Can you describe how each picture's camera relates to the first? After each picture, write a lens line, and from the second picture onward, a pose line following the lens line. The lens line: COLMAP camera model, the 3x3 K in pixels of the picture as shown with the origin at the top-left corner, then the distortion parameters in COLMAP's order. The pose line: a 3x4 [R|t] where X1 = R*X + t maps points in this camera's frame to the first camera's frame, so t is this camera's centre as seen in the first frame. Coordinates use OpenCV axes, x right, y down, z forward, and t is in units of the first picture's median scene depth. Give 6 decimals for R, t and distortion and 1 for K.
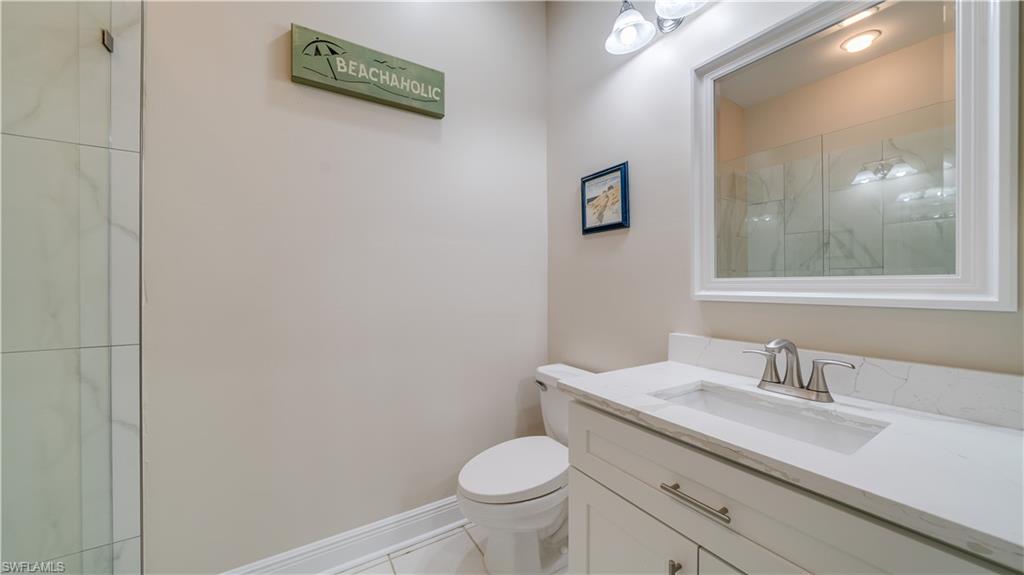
lens RADIAL K [[361.8, 0, 512.0], [0, 361.8, 287.5], [0, 0, 1]] dist [-0.001312, -0.000010]
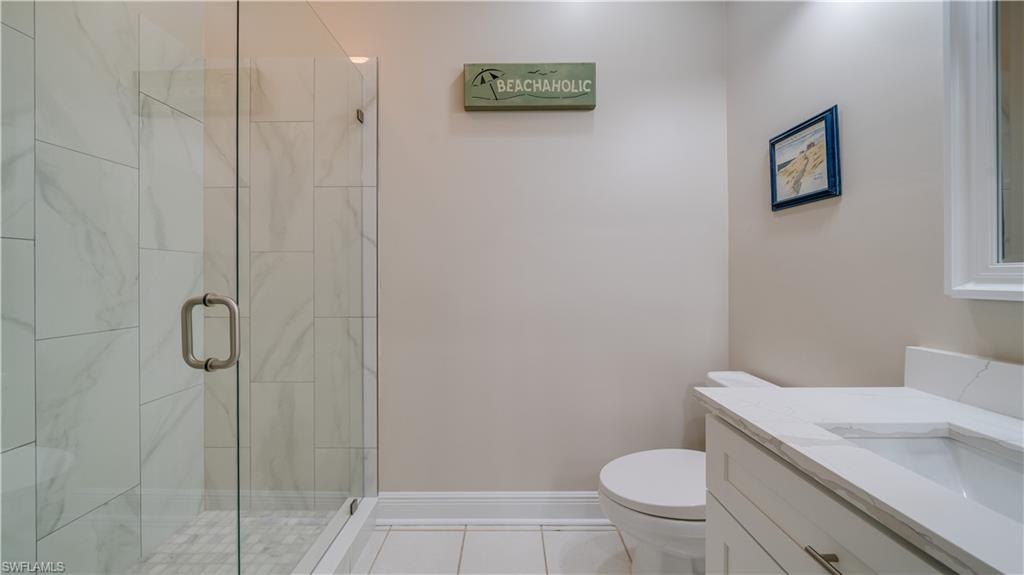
lens RADIAL K [[363.4, 0, 509.4], [0, 363.4, 279.1], [0, 0, 1]] dist [-0.000555, -0.000029]
pose [[0.844548, 0.000284, -0.535480, 0.195878], [-0.000292, 1.000000, 0.000069, 0.001955], [0.535479, 0.000098, 0.844548, 0.038573]]
